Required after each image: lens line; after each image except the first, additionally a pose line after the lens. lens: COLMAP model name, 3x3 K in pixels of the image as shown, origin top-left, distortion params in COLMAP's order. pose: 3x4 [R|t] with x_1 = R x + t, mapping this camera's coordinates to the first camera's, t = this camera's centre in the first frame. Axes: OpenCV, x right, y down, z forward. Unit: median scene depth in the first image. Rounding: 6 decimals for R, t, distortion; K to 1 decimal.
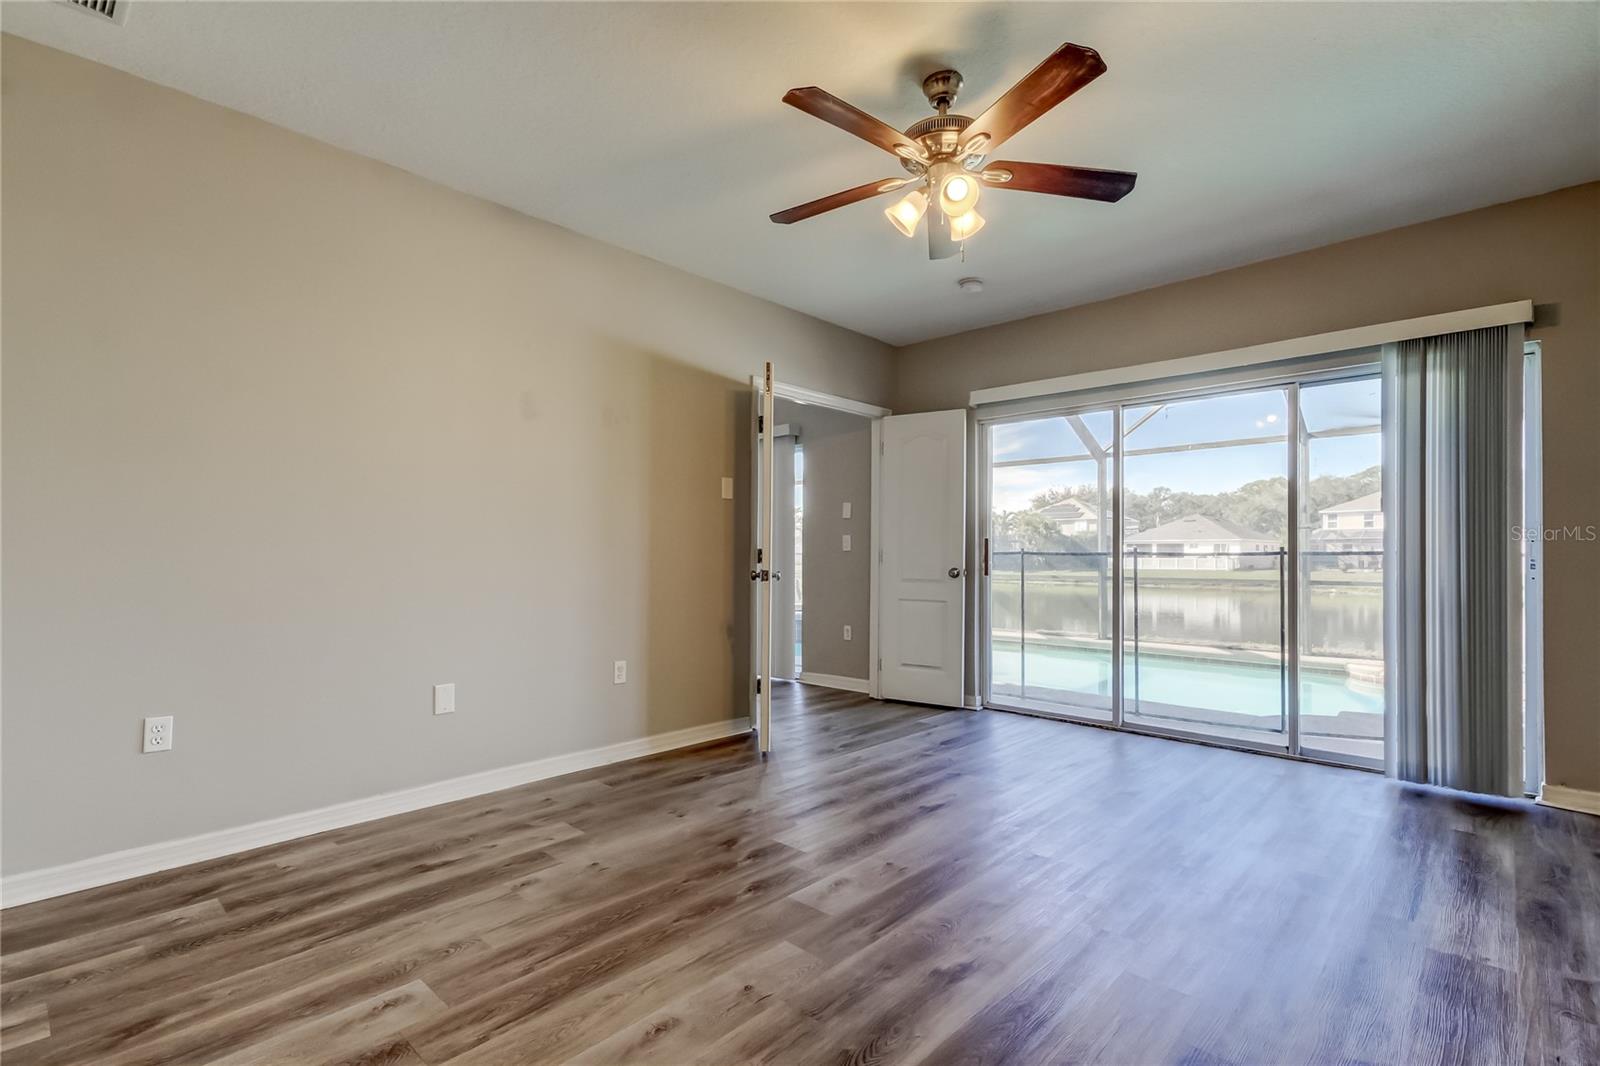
lens RADIAL K [[741.4, 0, 806.3], [0, 741.4, 548.6], [0, 0, 1]] dist [0.012409, -0.000061]
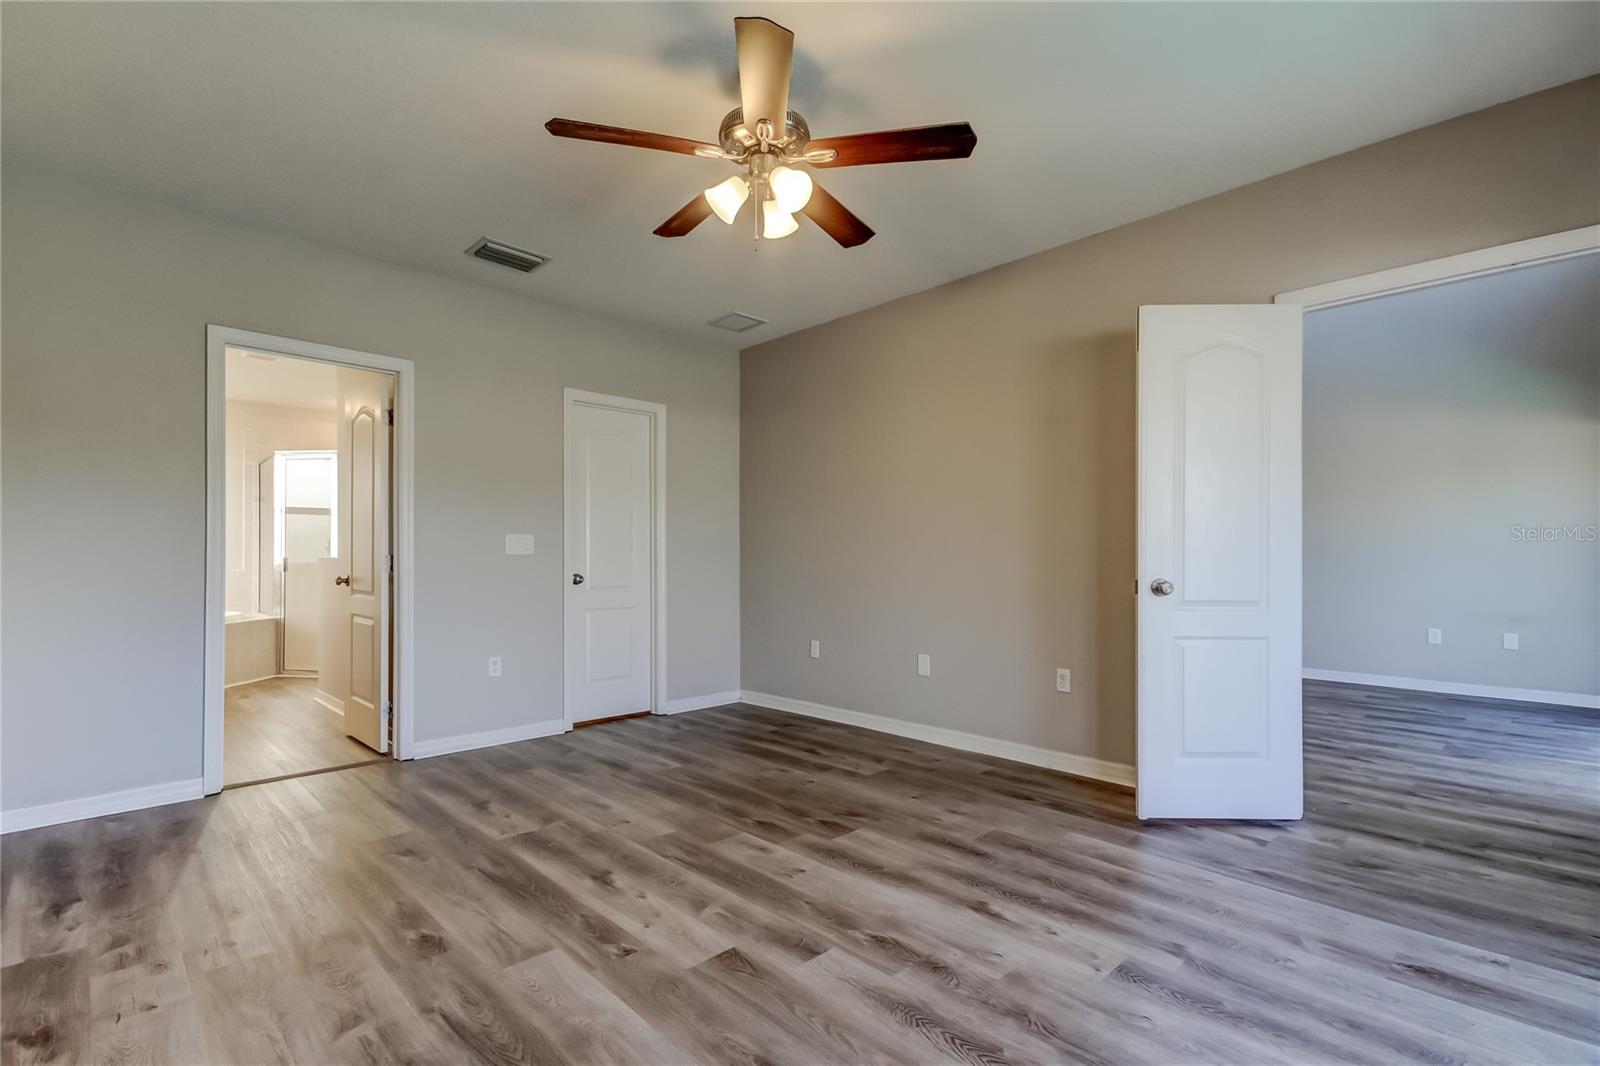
lens RADIAL K [[741.4, 0, 806.3], [0, 741.4, 548.6], [0, 0, 1]] dist [0.012409, -0.000061]
pose [[-0.054723, -0.018123, -0.998337, 1.021859], [0.006308, 0.999809, -0.018495, 0.012446], [0.998482, -0.007310, -0.054599, 0.980870]]
